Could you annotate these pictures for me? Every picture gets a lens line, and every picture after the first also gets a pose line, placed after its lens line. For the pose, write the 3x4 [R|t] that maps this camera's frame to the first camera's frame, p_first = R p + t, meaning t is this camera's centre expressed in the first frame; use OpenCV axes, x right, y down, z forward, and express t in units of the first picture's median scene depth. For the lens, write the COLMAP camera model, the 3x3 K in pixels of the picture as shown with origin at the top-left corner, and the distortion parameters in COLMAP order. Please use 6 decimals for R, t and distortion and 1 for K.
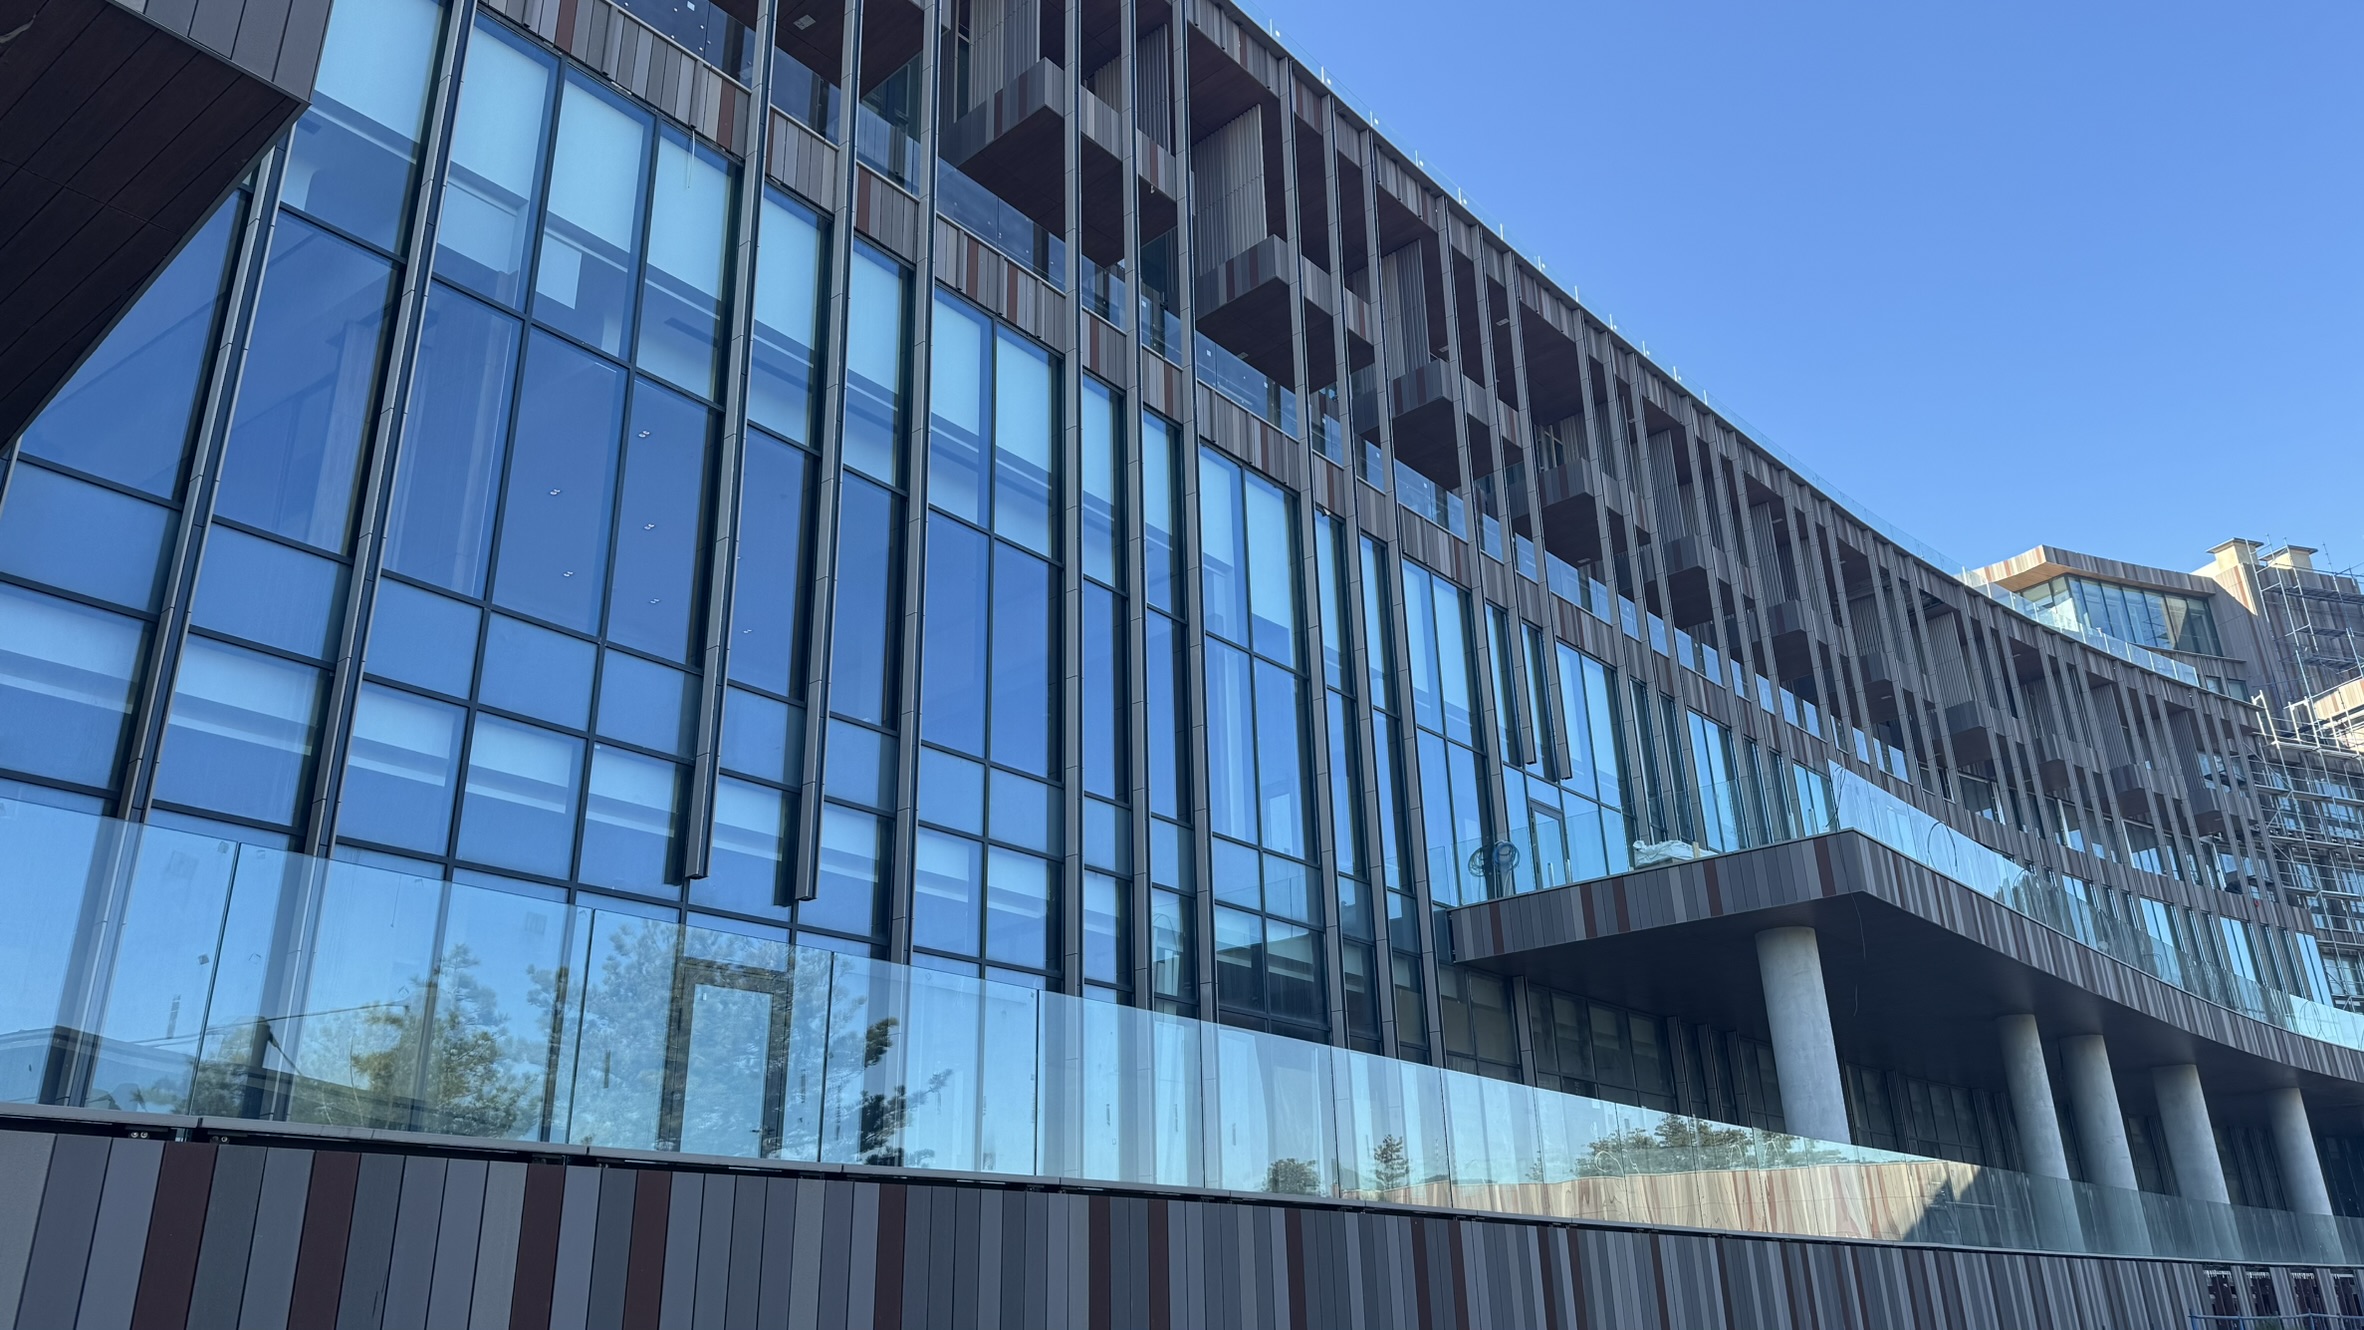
lens RADIAL K [[1640.5, 0, 1182.0], [0, 1640.5, 665.0], [0, 0, 1]] dist [0.029480, 0.000183]
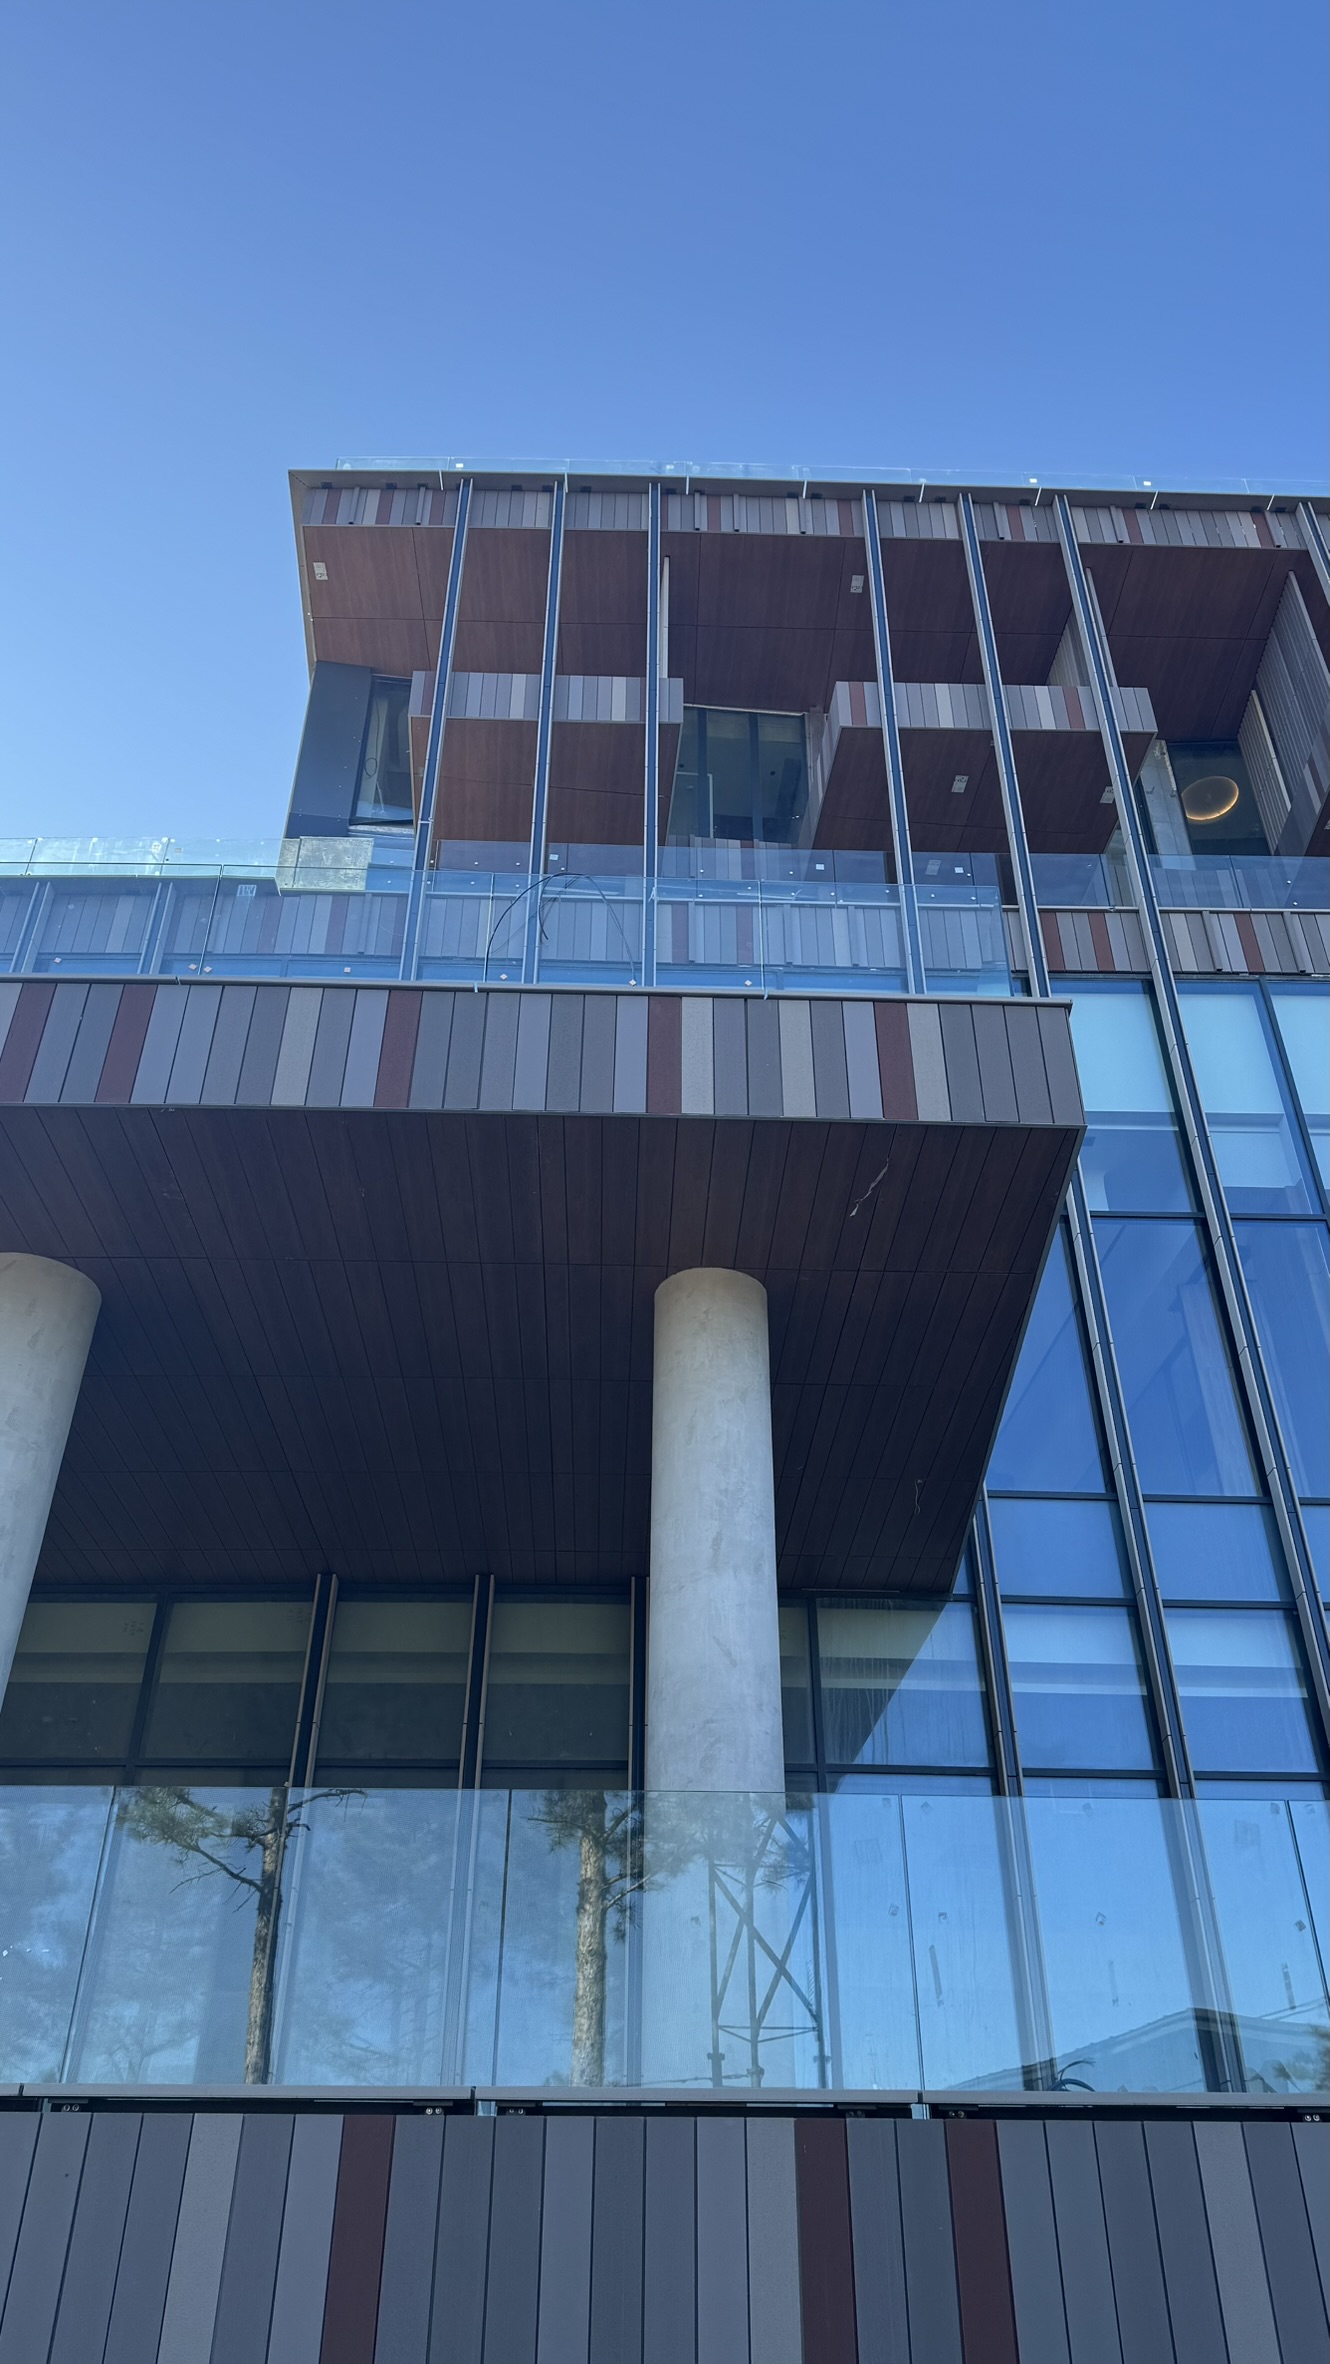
lens RADIAL K [[1634.1, 0, 665.0], [0, 1634.1, 1182.0], [0, 0, 1]] dist [0.057567, -0.055727]
pose [[0.643402, -0.418281, -0.641152, 0.478312], [0.259830, 0.907131, -0.331062, 0.204884], [0.720085, 0.046415, 0.692332, 0.543490]]
